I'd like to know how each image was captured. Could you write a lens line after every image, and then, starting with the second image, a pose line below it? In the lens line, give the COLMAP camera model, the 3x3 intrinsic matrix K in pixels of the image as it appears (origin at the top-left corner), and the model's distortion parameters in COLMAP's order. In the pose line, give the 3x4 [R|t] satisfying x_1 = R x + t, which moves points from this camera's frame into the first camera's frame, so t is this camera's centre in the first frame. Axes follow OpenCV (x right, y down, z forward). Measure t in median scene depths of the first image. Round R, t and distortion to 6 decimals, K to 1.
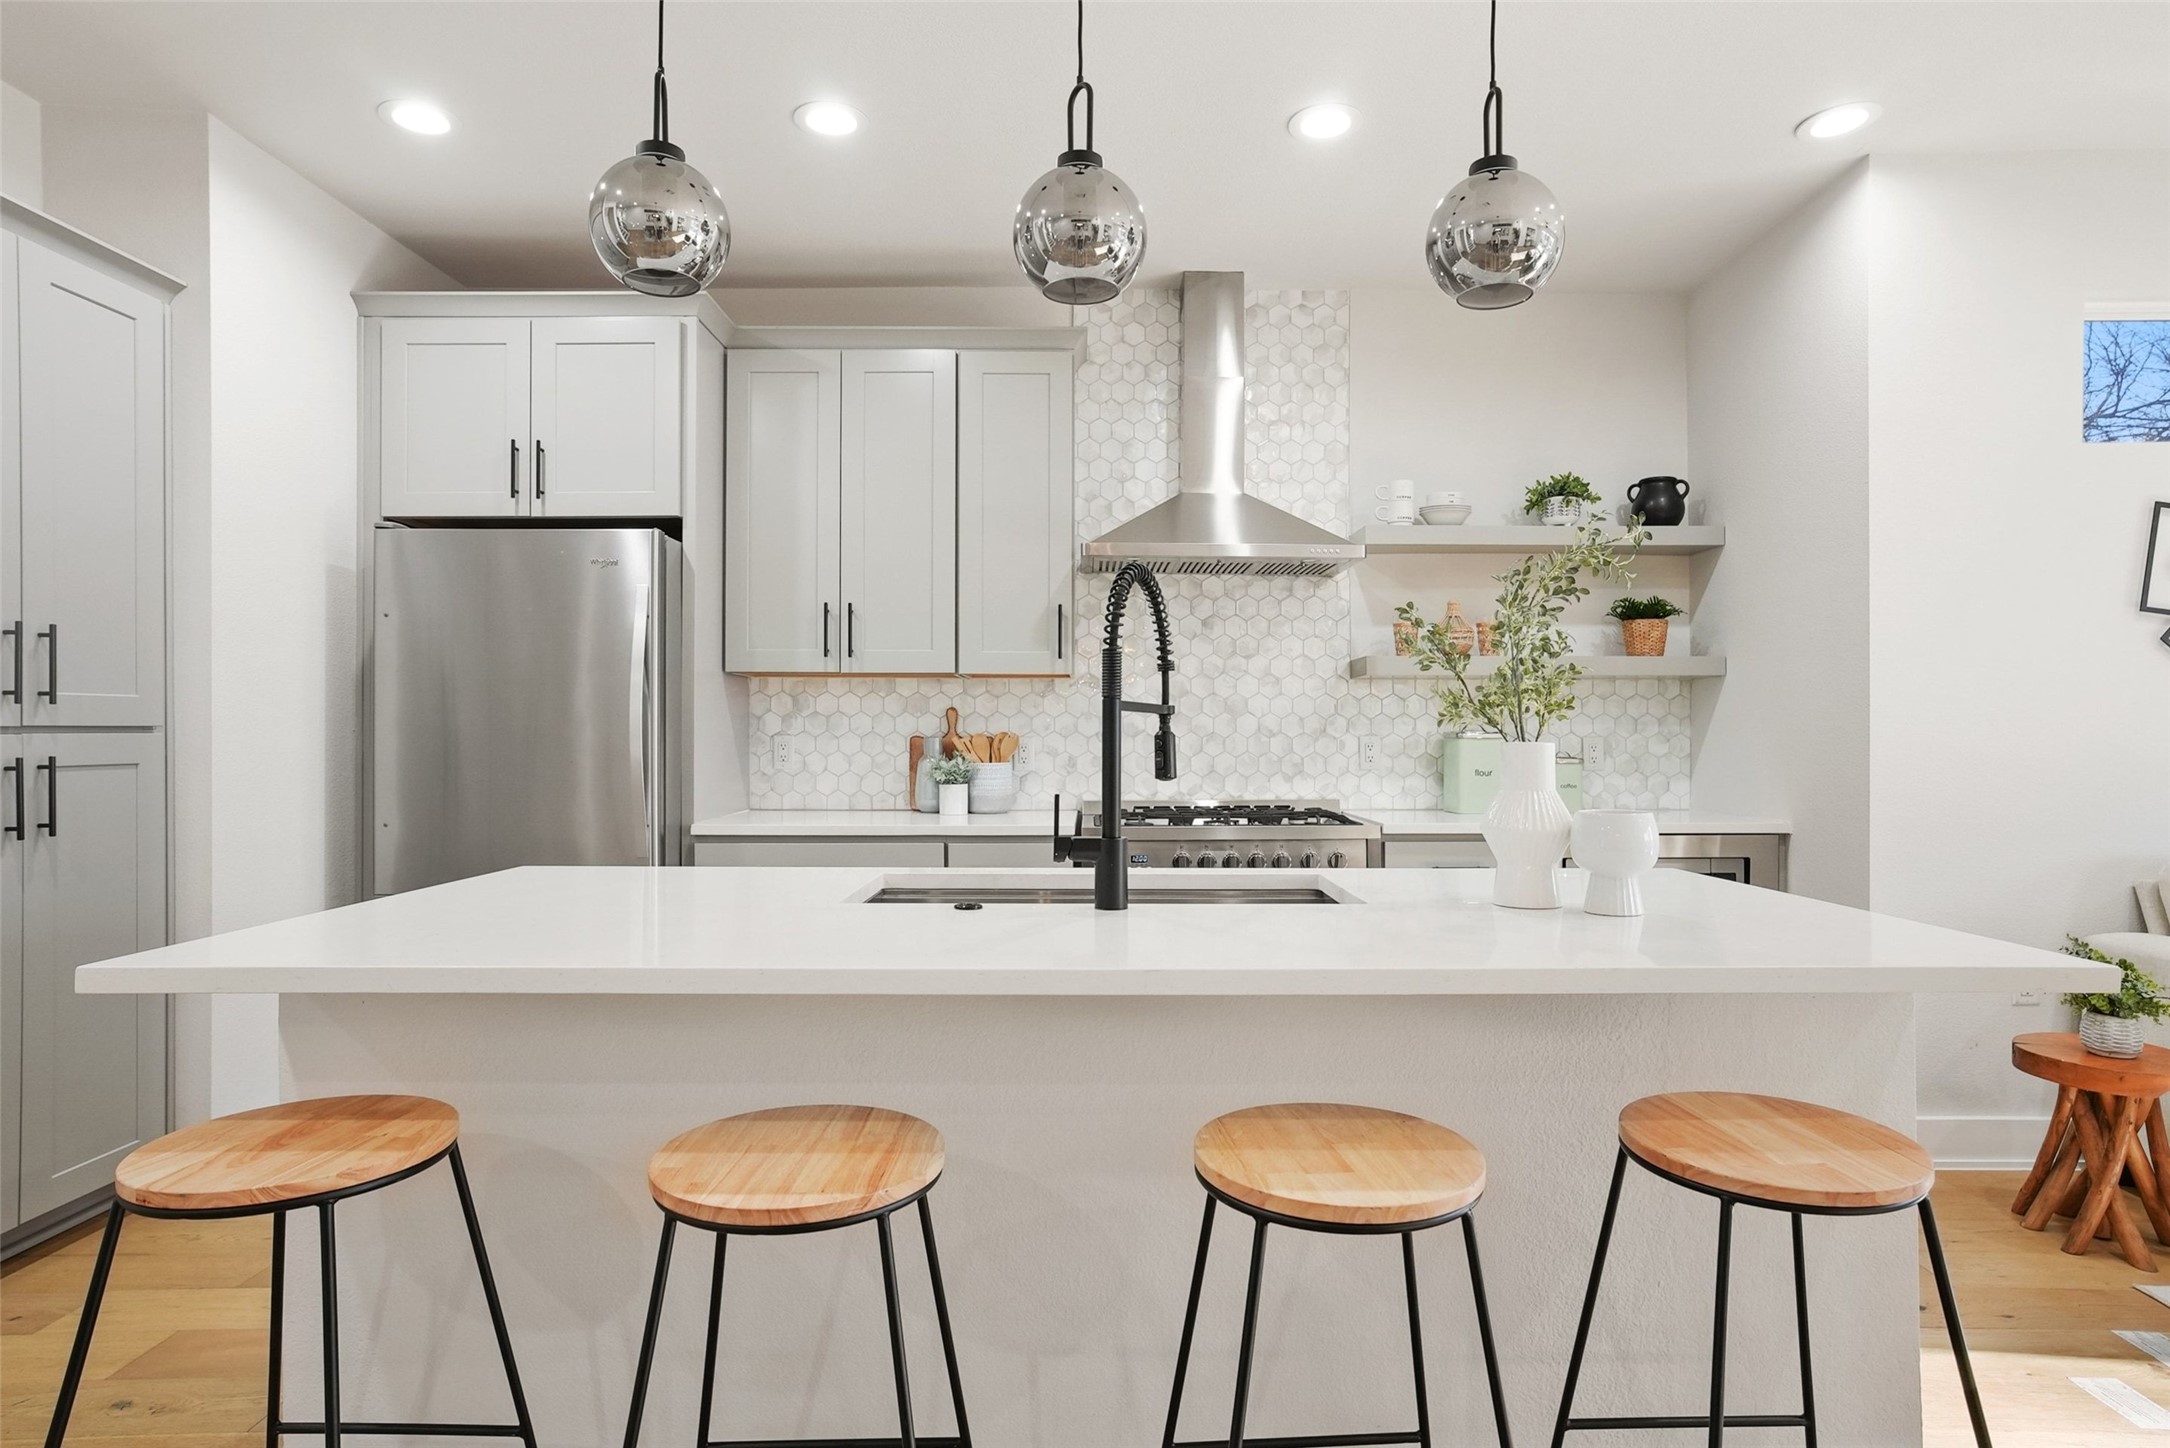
lens RADIAL K [[1194.5, 0, 1083.6], [0, 1194.5, 736.8], [0, 0, 1]] dist [-0.012972, 0.009404]
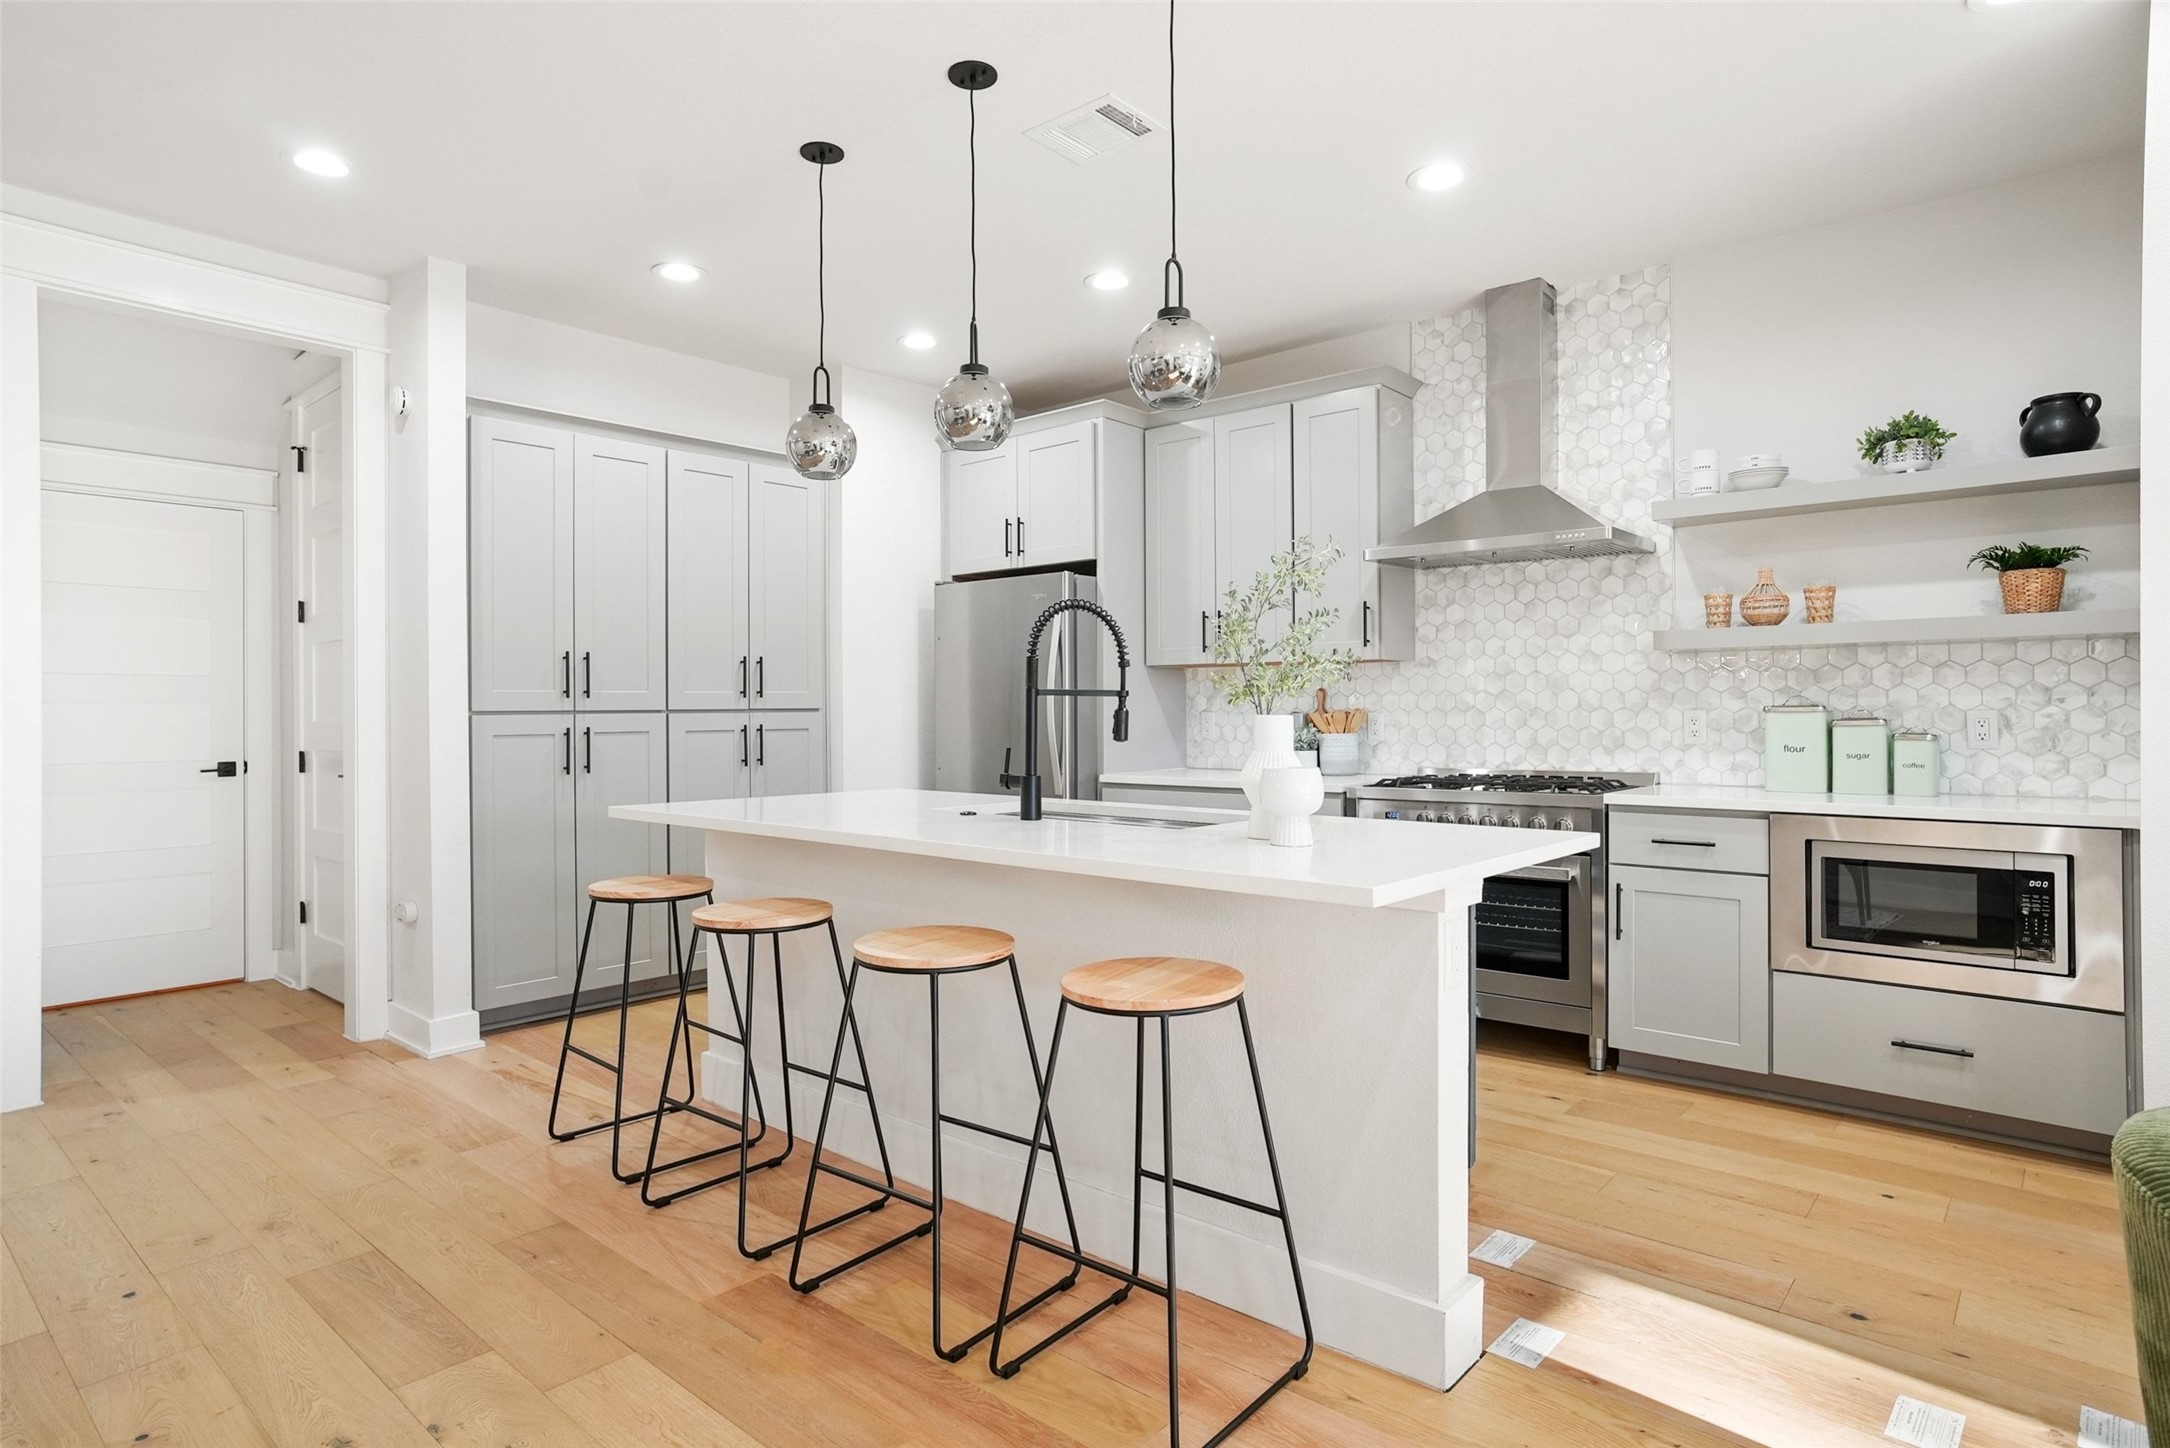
lens RADIAL K [[1140.9, 0, 1074.3], [0, 1140.9, 716.4], [0, 0, 1]] dist [0.003371, 0.005504]
pose [[0.760644, -0.001707, -0.649167, 0.476206], [0.003347, 0.999994, 0.001293, 0.001762], [0.649160, -0.003157, 0.760645, -0.053041]]
